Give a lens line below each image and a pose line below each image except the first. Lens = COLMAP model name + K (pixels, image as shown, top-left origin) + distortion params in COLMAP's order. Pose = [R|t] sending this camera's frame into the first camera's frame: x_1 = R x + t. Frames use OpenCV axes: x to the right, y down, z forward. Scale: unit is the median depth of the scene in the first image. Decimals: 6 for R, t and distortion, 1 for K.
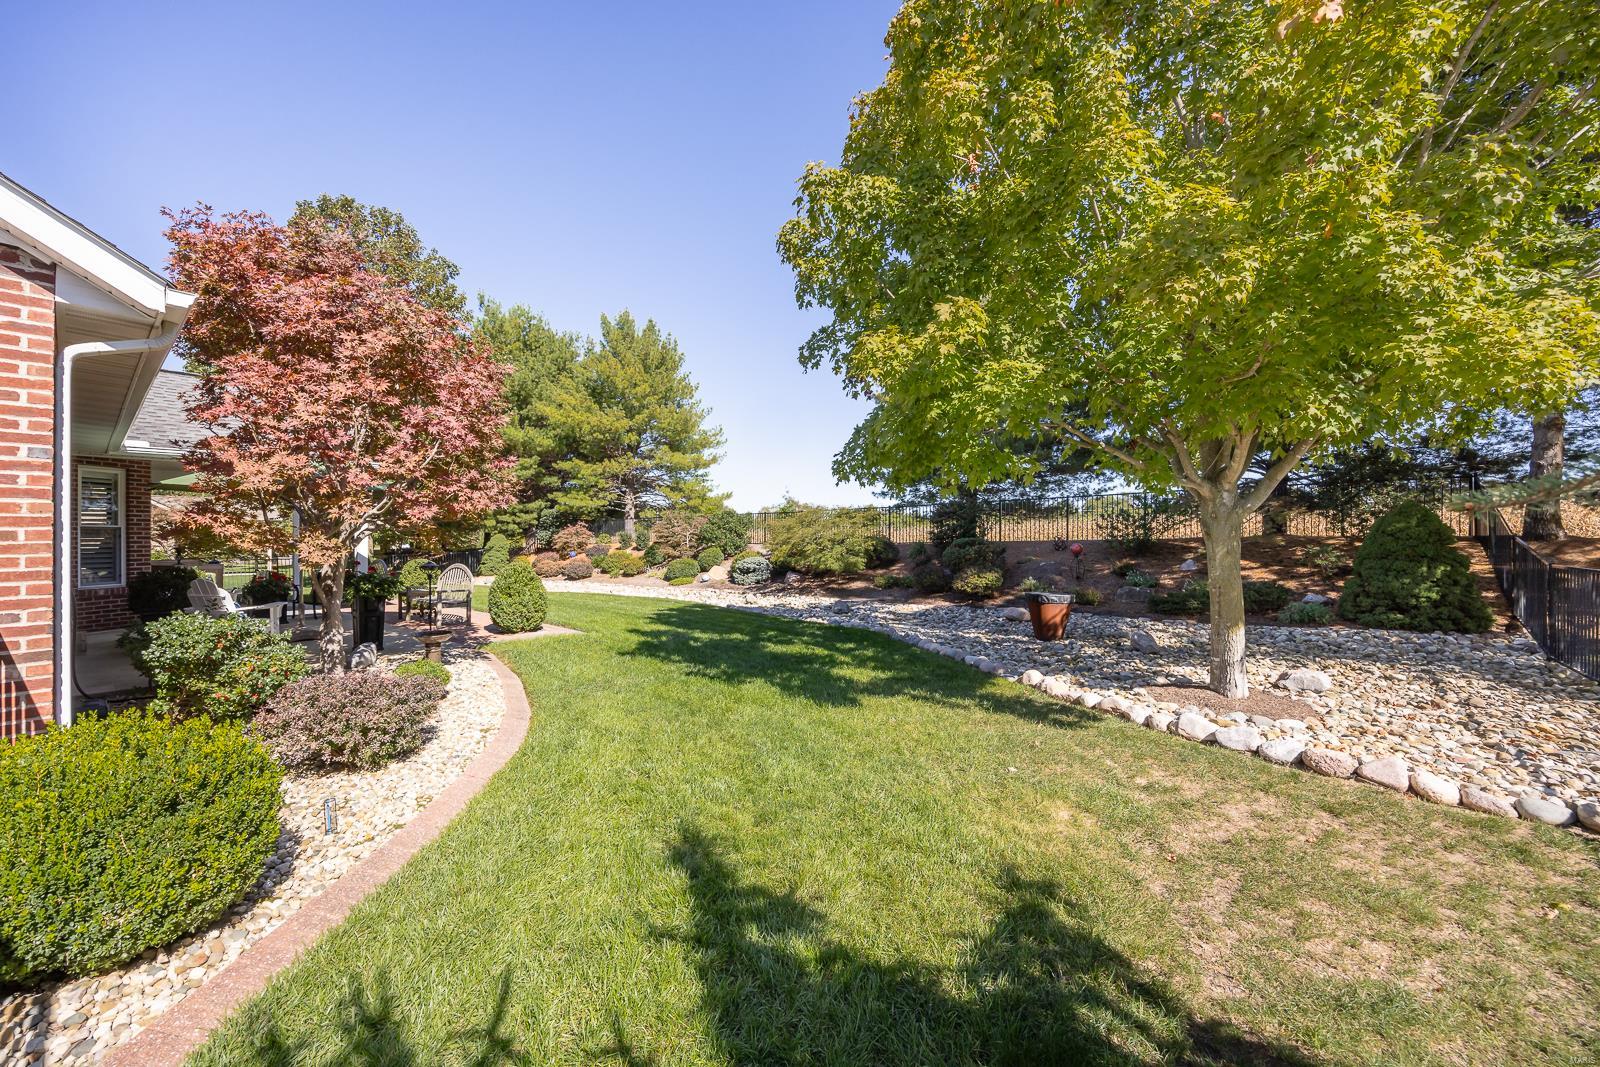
lens RADIAL K [[622.5, 0, 800.0], [0, 622.5, 533.5], [0, 0, 1]] dist [-0.011983, 0.000009]
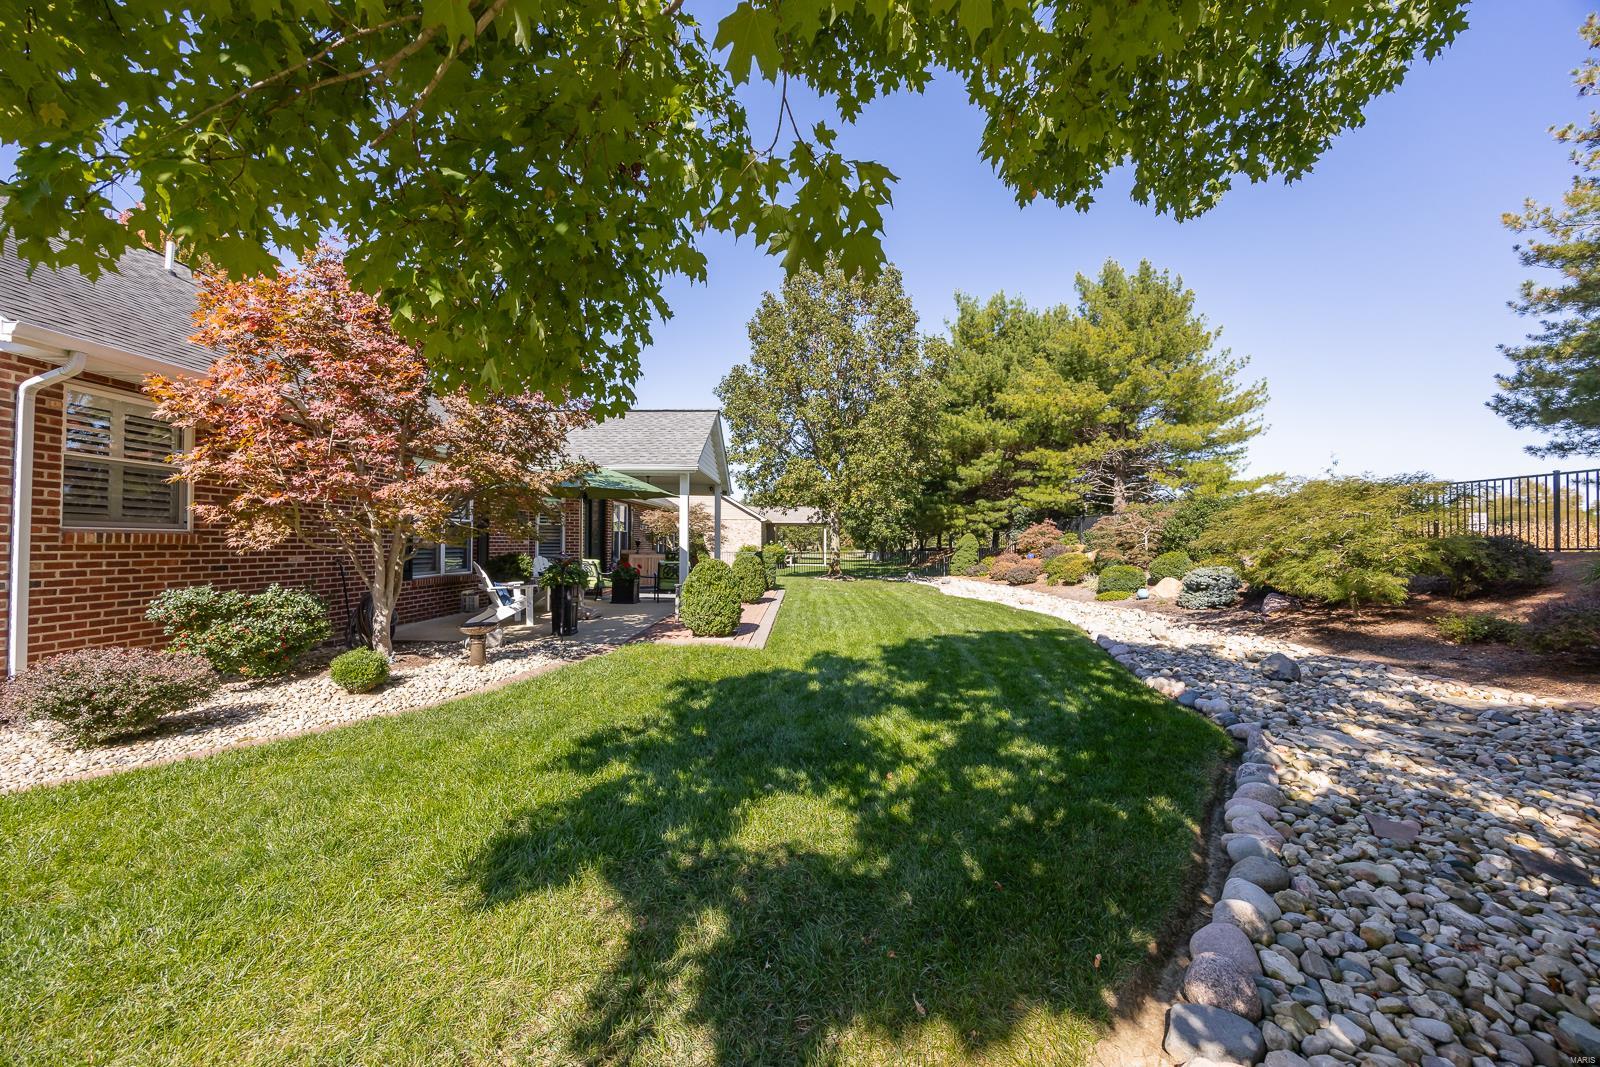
lens RADIAL K [[622.5, 0, 800.0], [0, 622.5, 533.5], [0, 0, 1]] dist [-0.011983, 0.000009]
pose [[0.620508, -0.003243, -0.784194, 0.113328], [0.000495, 0.999993, -0.003744, 0.003964], [0.784200, 0.001936, 0.620505, 0.187324]]
